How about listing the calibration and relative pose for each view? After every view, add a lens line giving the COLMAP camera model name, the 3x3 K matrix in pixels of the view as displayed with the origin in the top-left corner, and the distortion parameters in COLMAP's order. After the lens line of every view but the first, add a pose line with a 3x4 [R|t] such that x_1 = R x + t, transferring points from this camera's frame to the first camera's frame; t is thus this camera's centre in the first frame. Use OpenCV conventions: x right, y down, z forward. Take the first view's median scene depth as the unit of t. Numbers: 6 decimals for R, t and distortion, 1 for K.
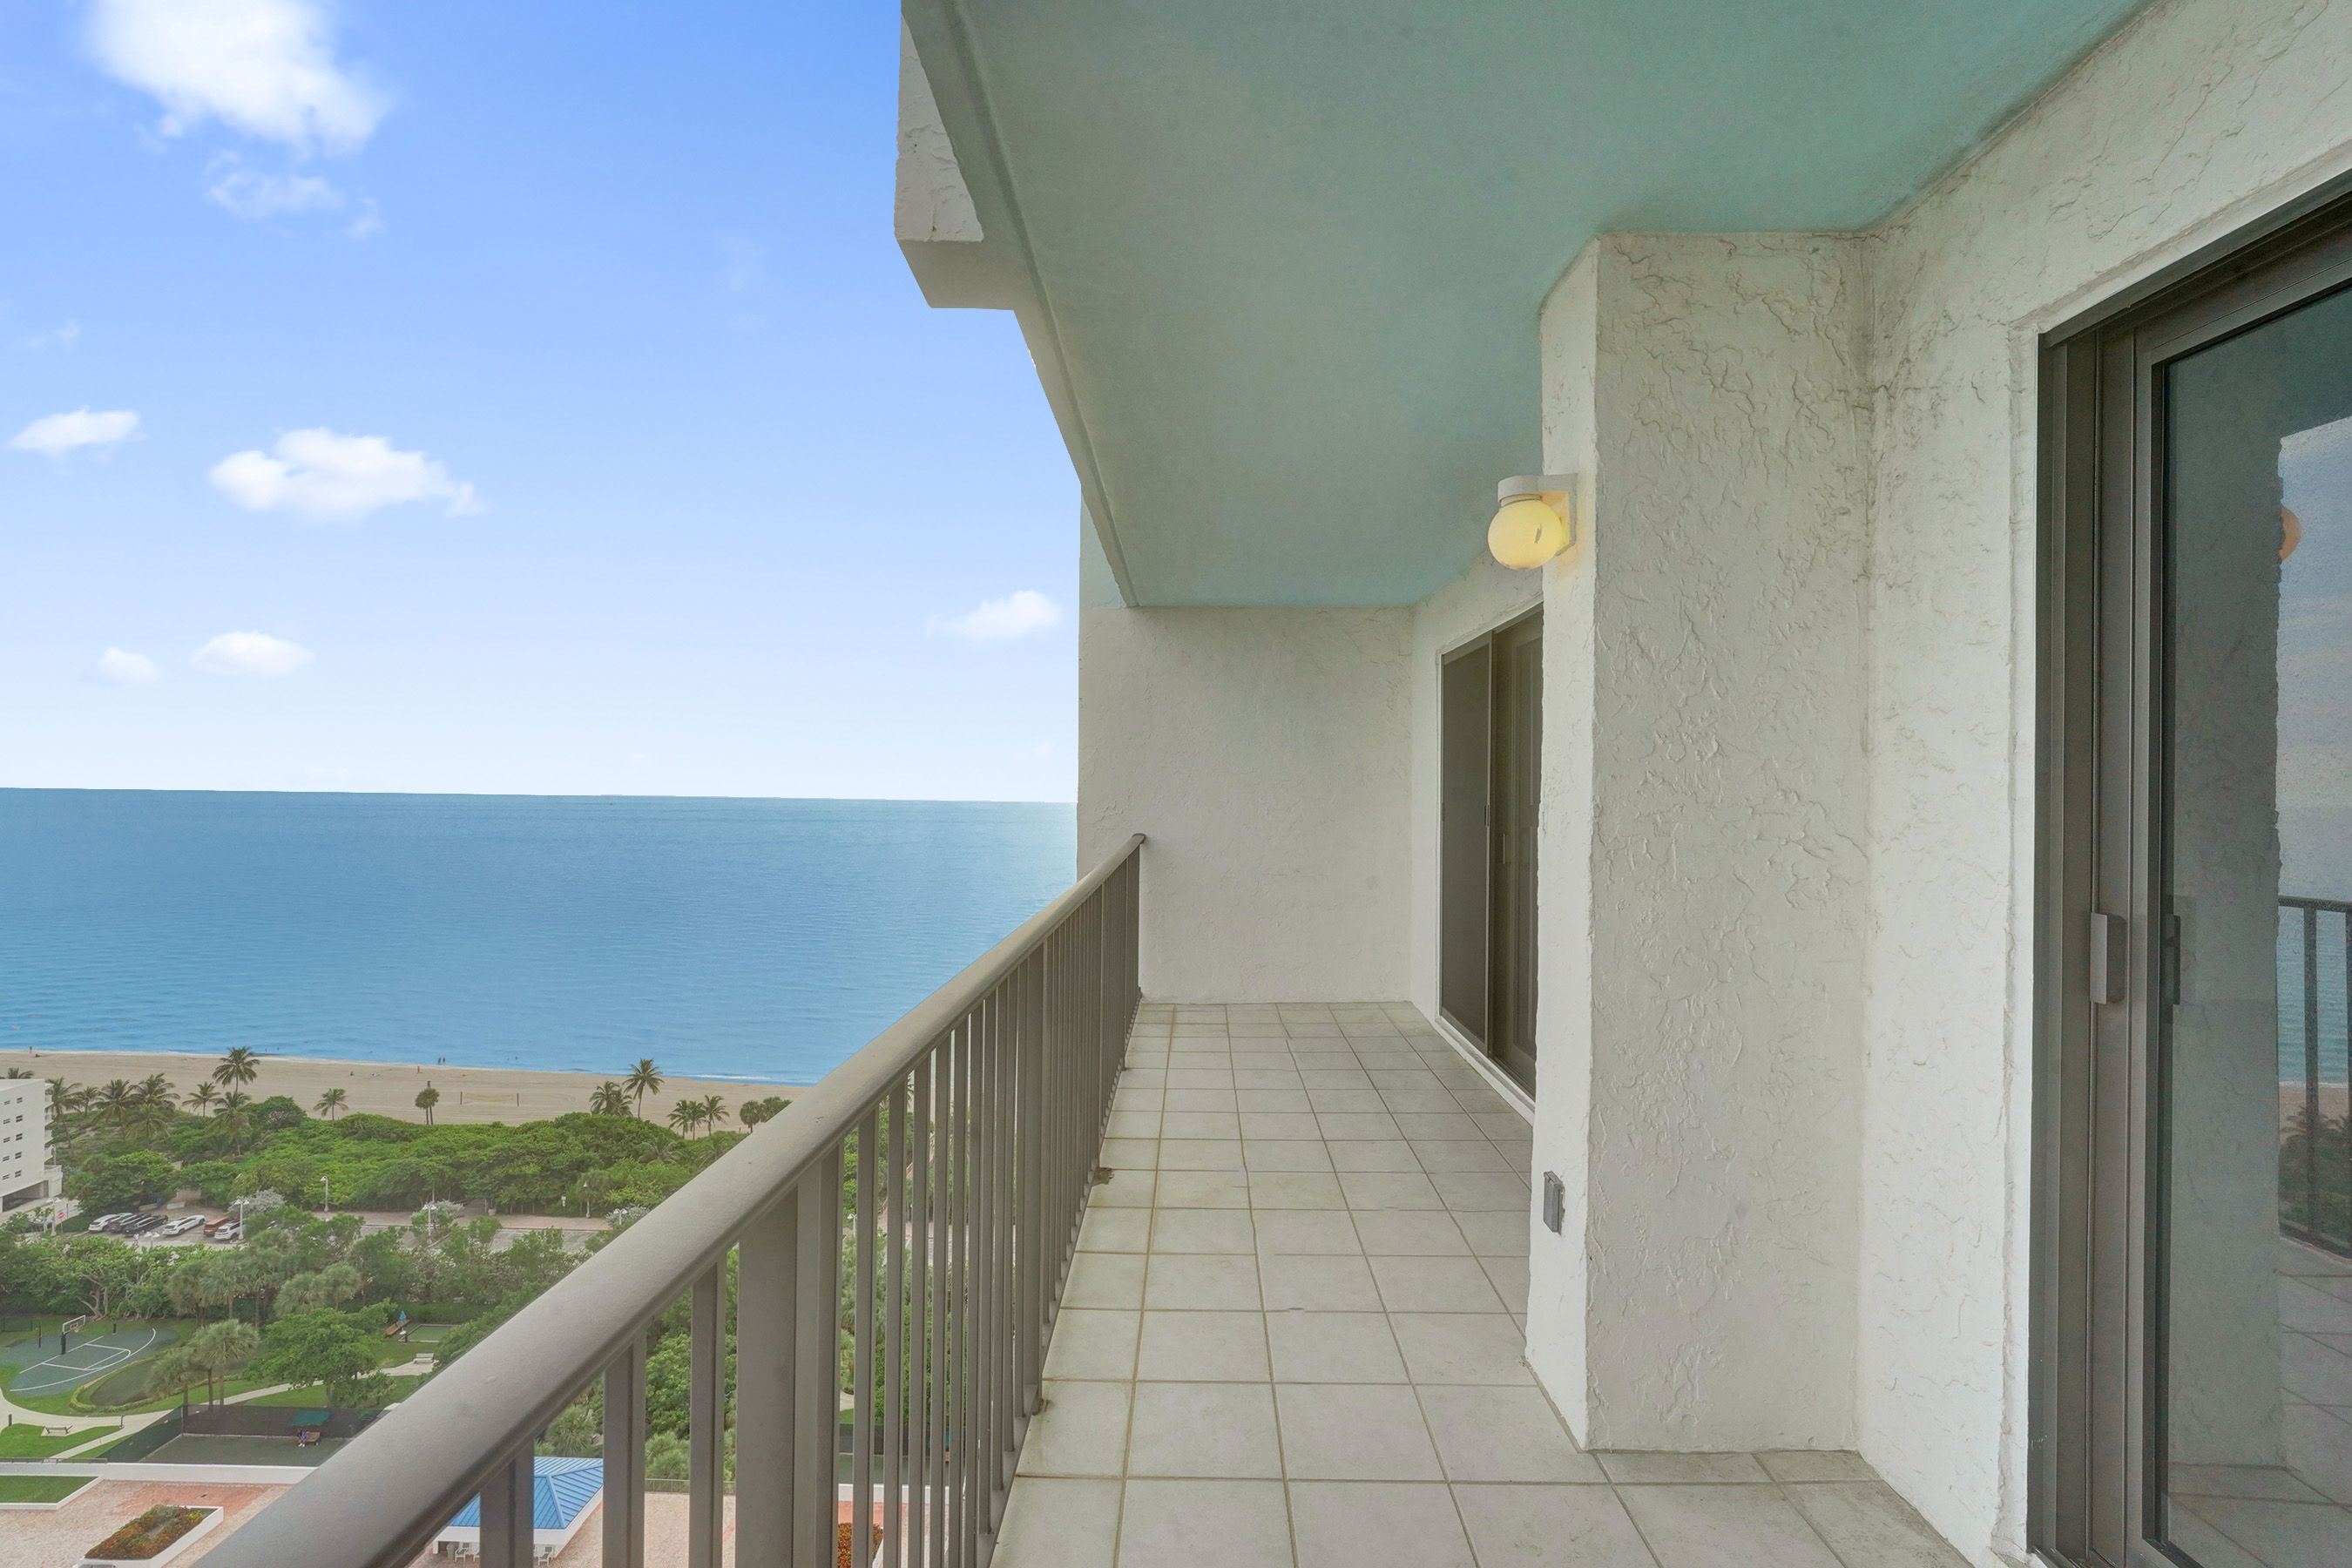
lens RADIAL K [[989.6, 0, 1161.5], [0, 989.6, 783.8], [0, 0, 1]] dist [-0.012797, 0.005349]
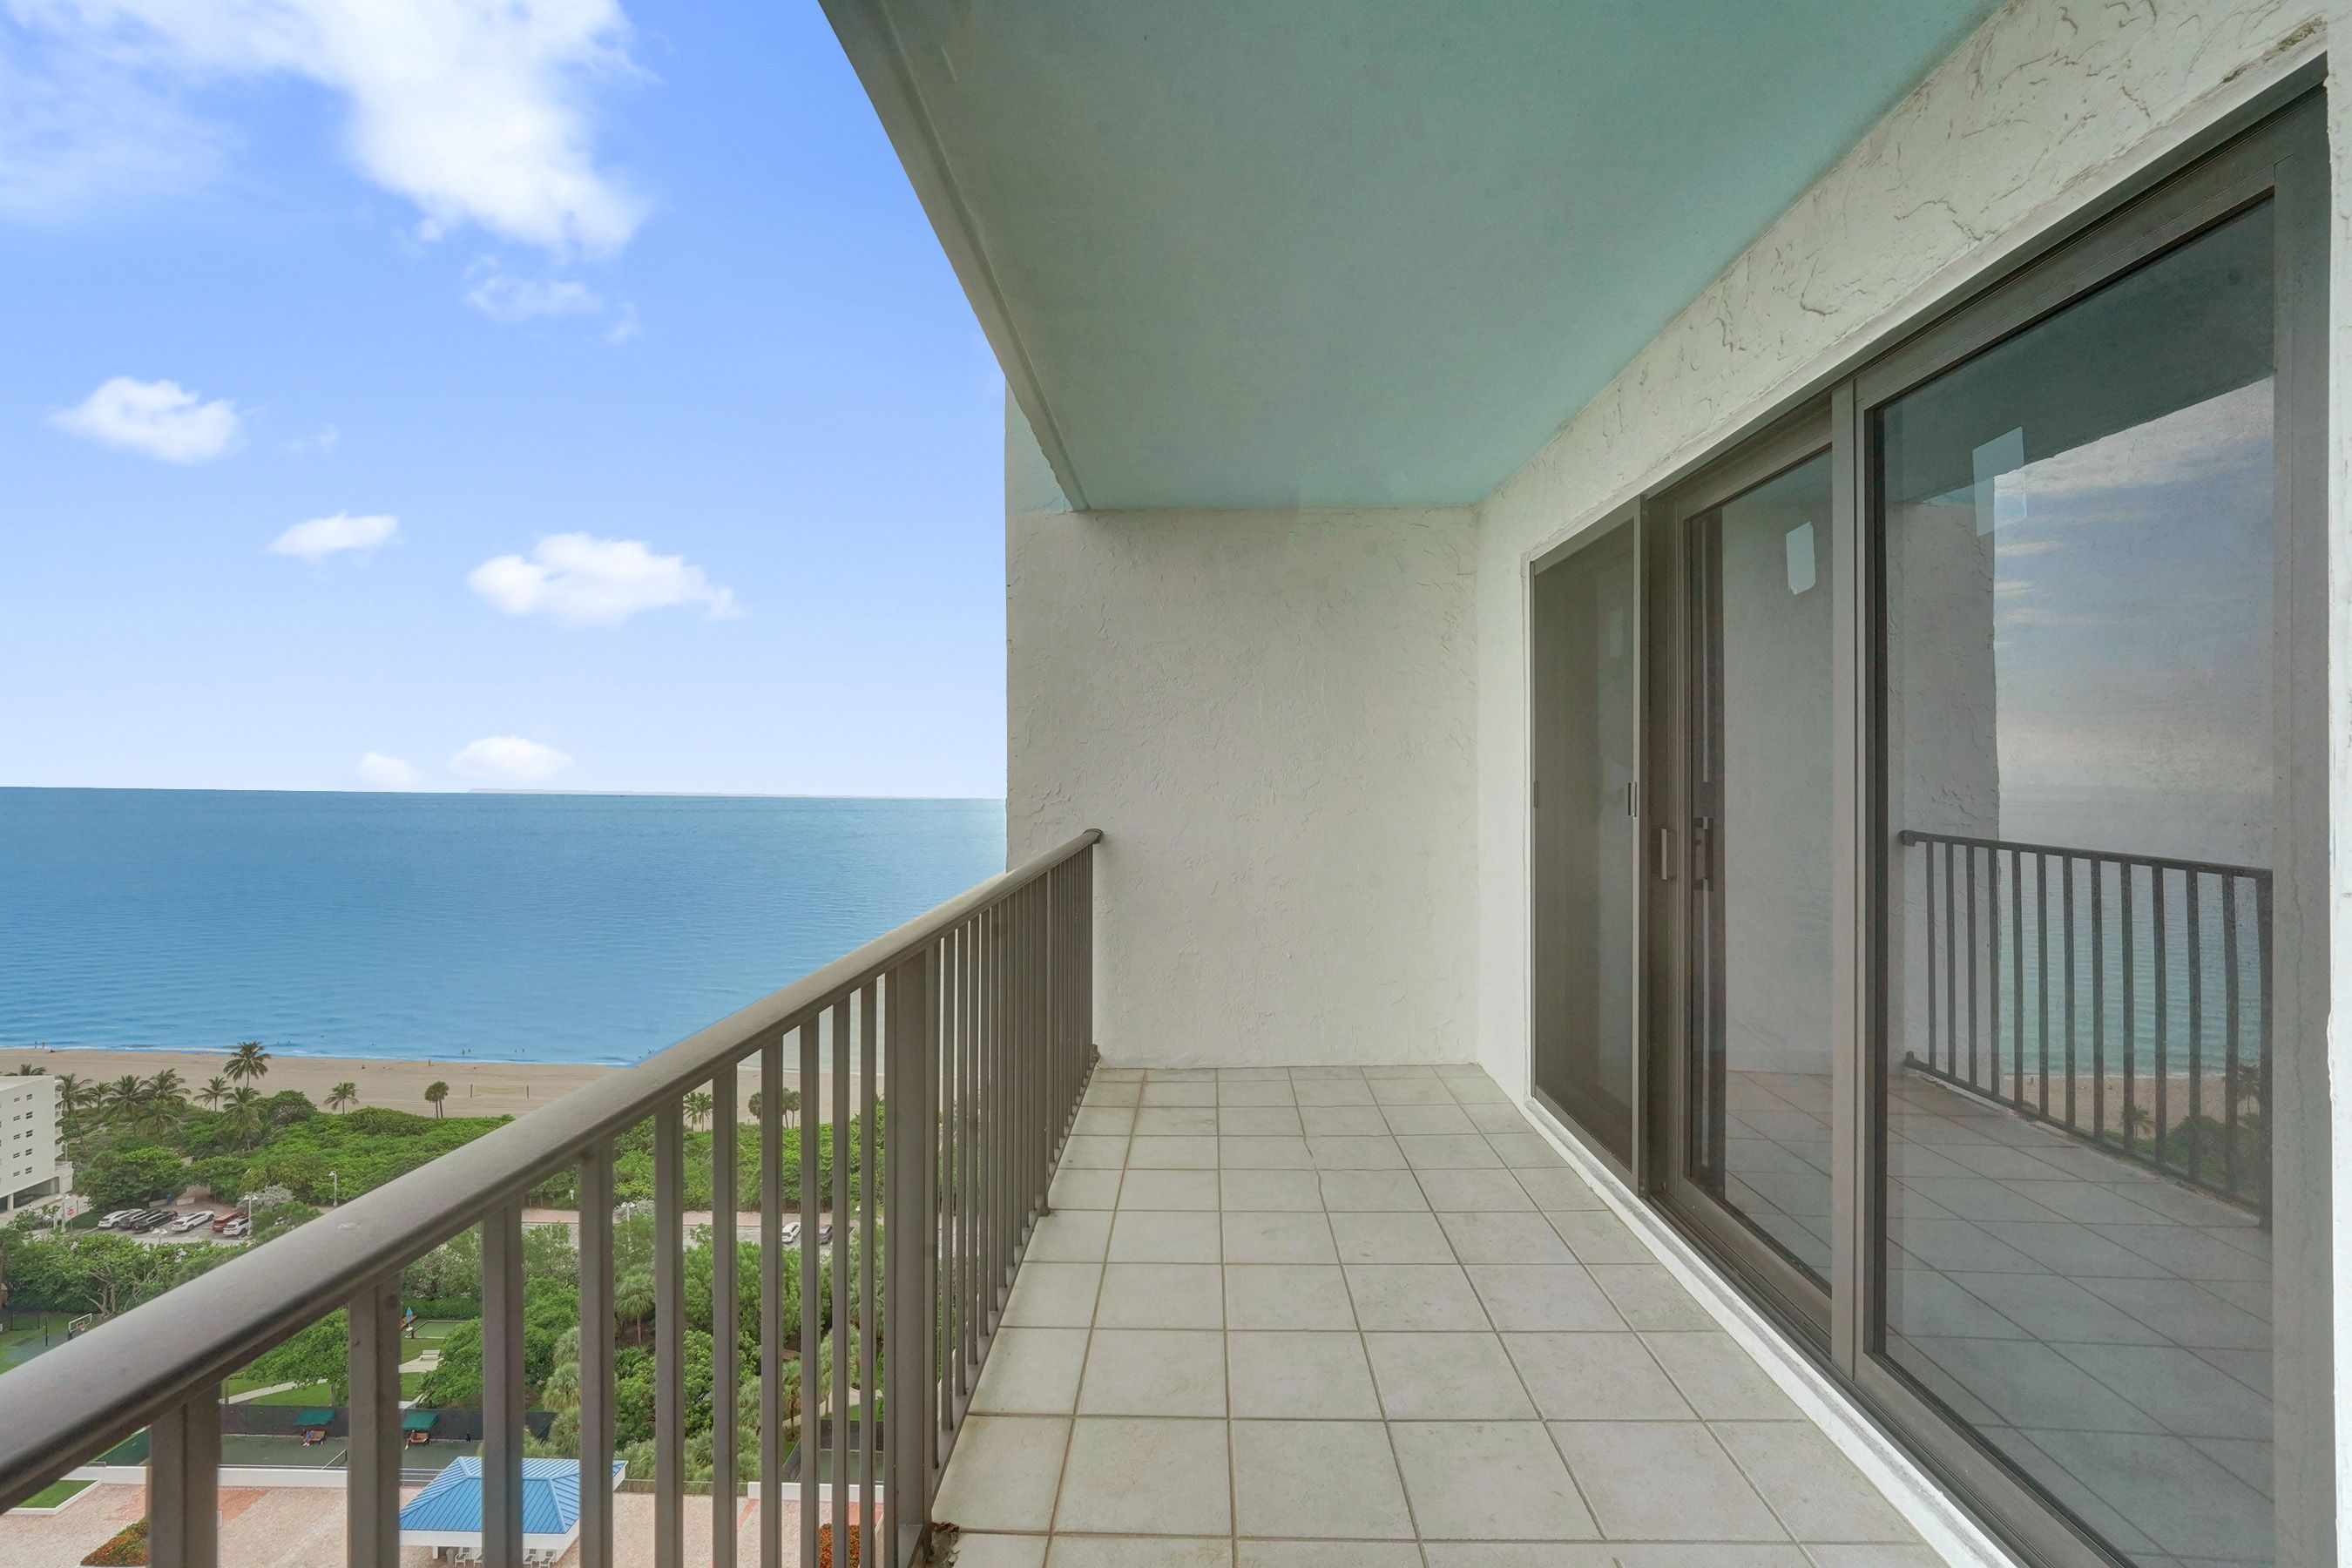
lens RADIAL K [[982.2, 0, 1167.1], [0, 982.2, 776.0], [0, 0, 1]] dist [-0.017651, 0.005992]
pose [[0.999958, -0.008829, -0.002435, 0.032735], [0.008841, 0.999949, 0.004882, 0.008889], [0.002392, -0.004903, 0.999985, 0.298113]]
